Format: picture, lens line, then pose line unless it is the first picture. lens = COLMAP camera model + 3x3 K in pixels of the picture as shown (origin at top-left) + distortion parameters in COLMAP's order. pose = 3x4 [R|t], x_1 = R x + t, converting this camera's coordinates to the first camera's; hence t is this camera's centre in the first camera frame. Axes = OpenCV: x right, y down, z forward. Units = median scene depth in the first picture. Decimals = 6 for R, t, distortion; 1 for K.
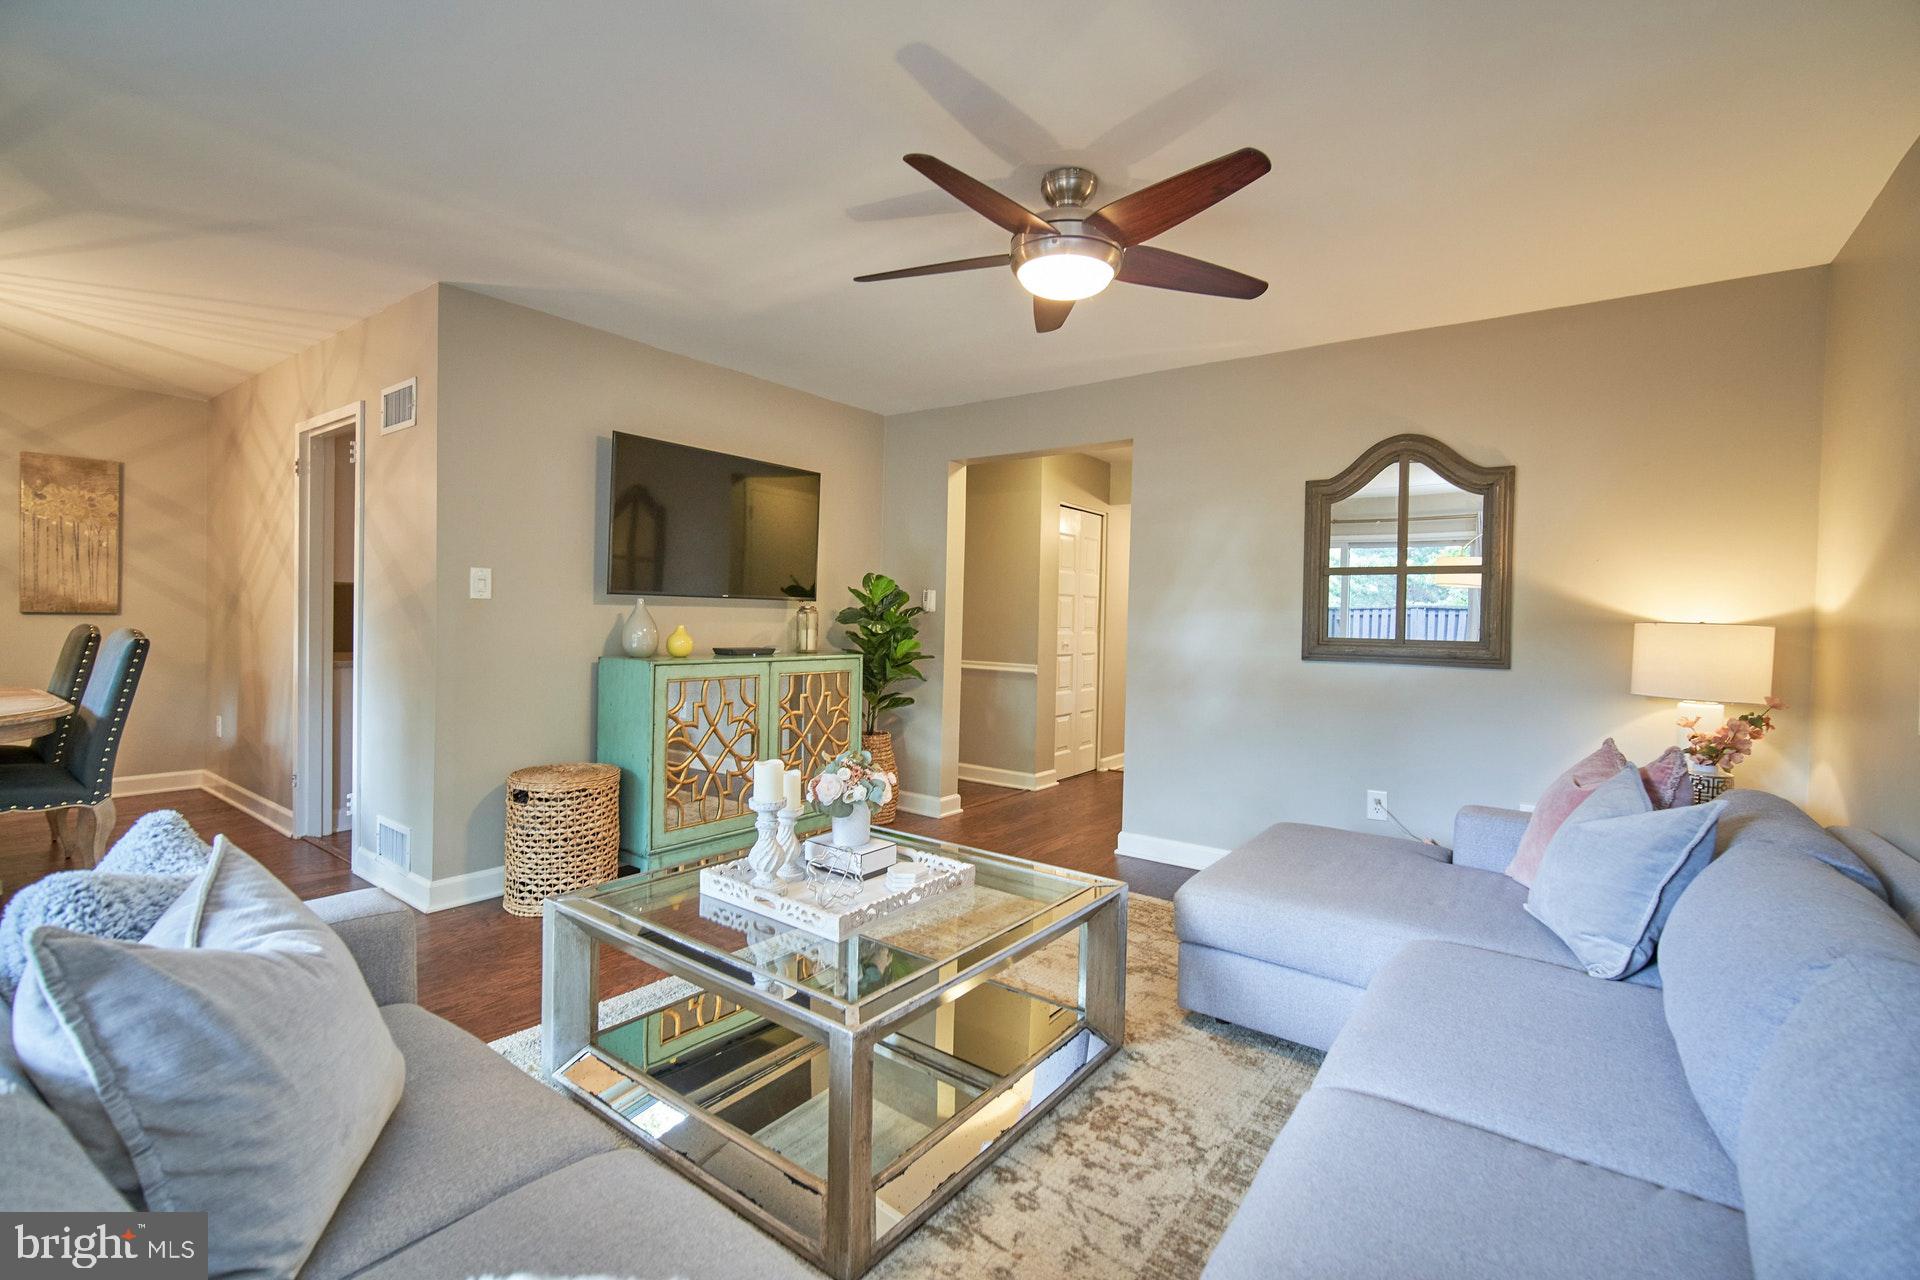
lens RADIAL K [[836.5, 0, 951.6], [0, 836.5, 643.3], [0, 0, 1]] dist [-0.009288, 0.000011]
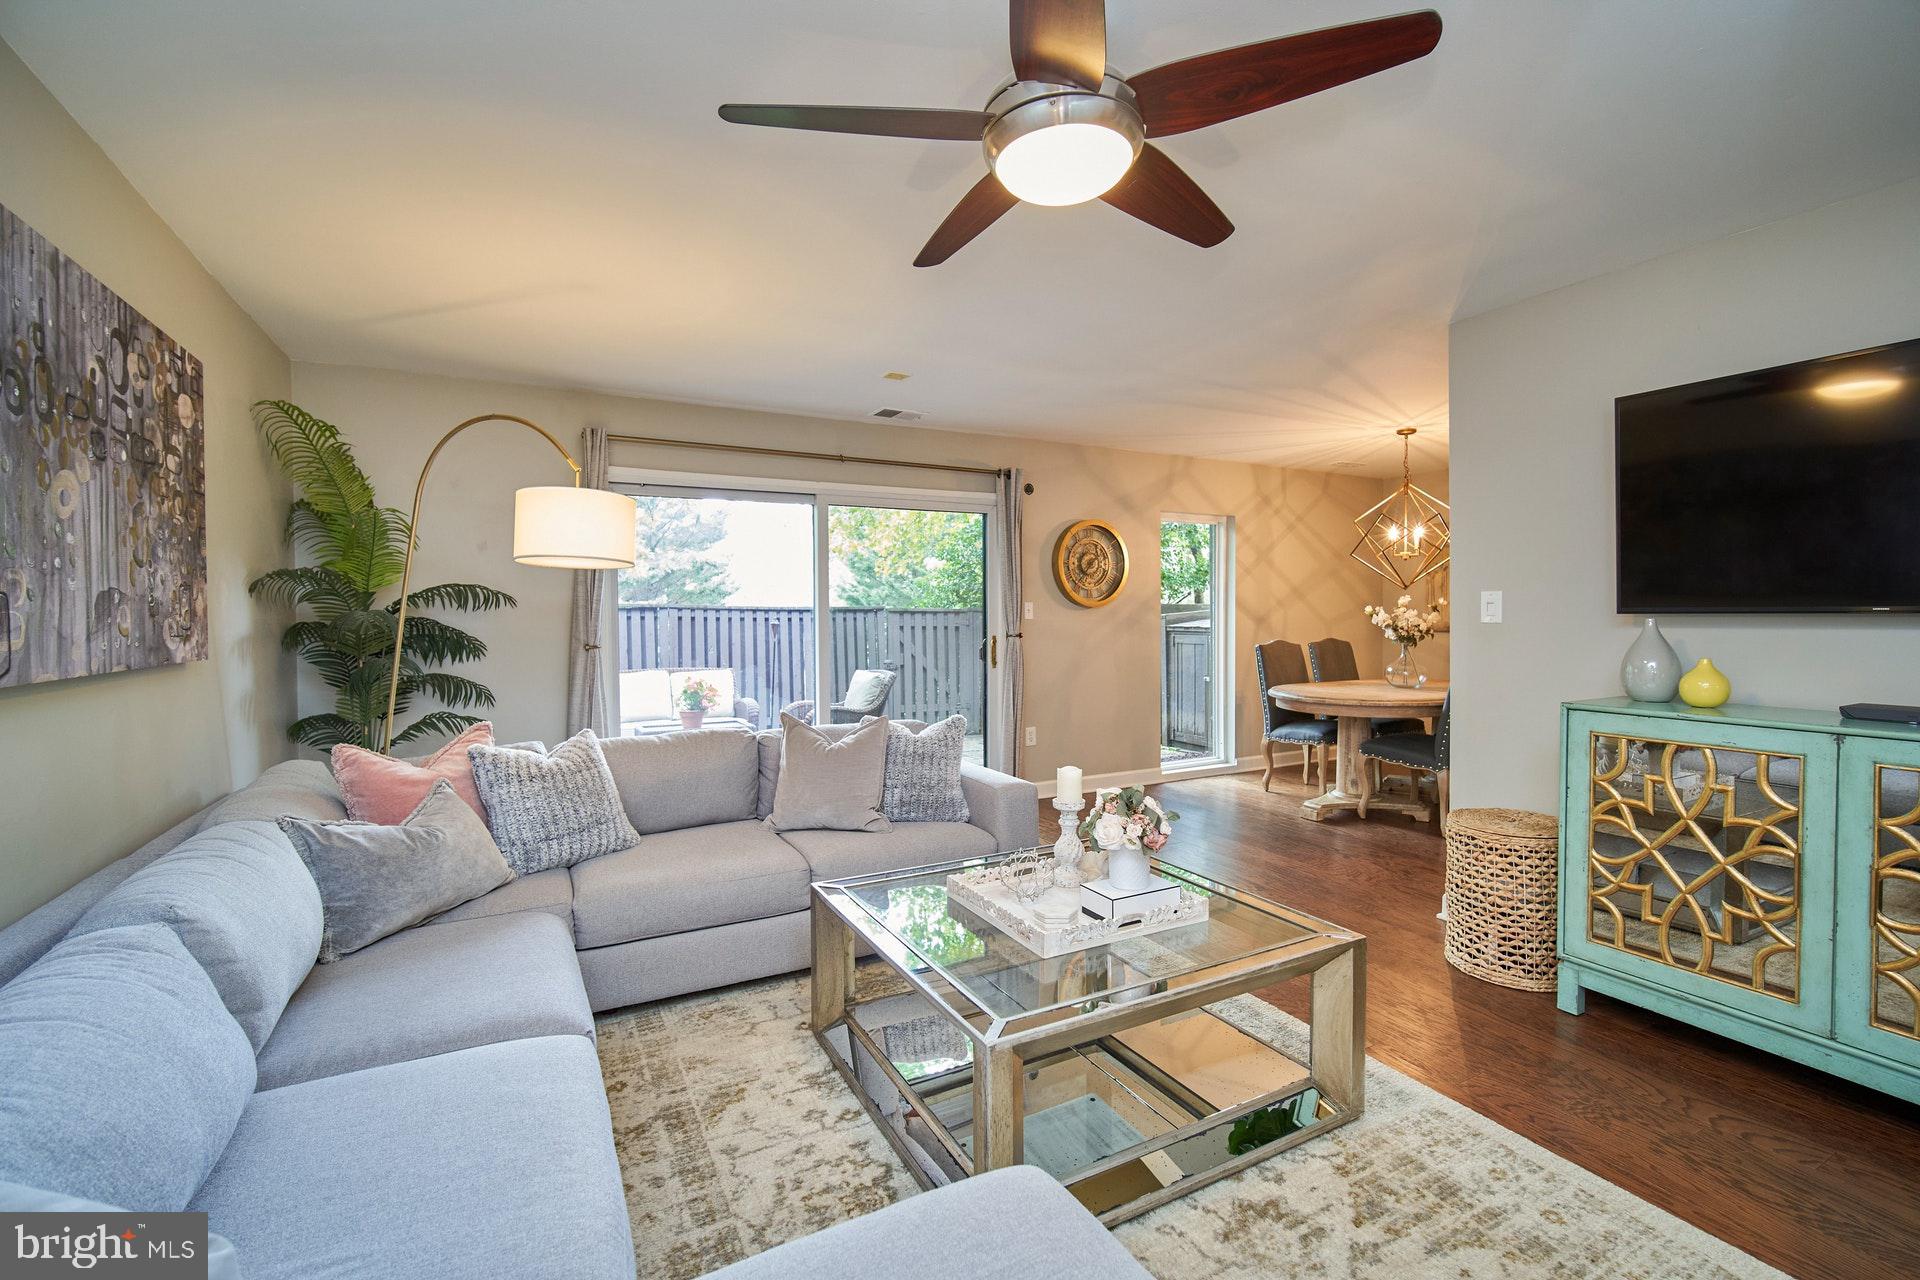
lens RADIAL K [[846.1, 0, 981.3], [0, 846.1, 608.1], [0, 0, 1]] dist [-0.004667, -0.000239]
pose [[-0.404785, -0.024093, -0.914095, 0.408633], [-0.036754, 0.999274, -0.010063, -0.027187], [0.913673, 0.029523, -0.405376, 0.607518]]
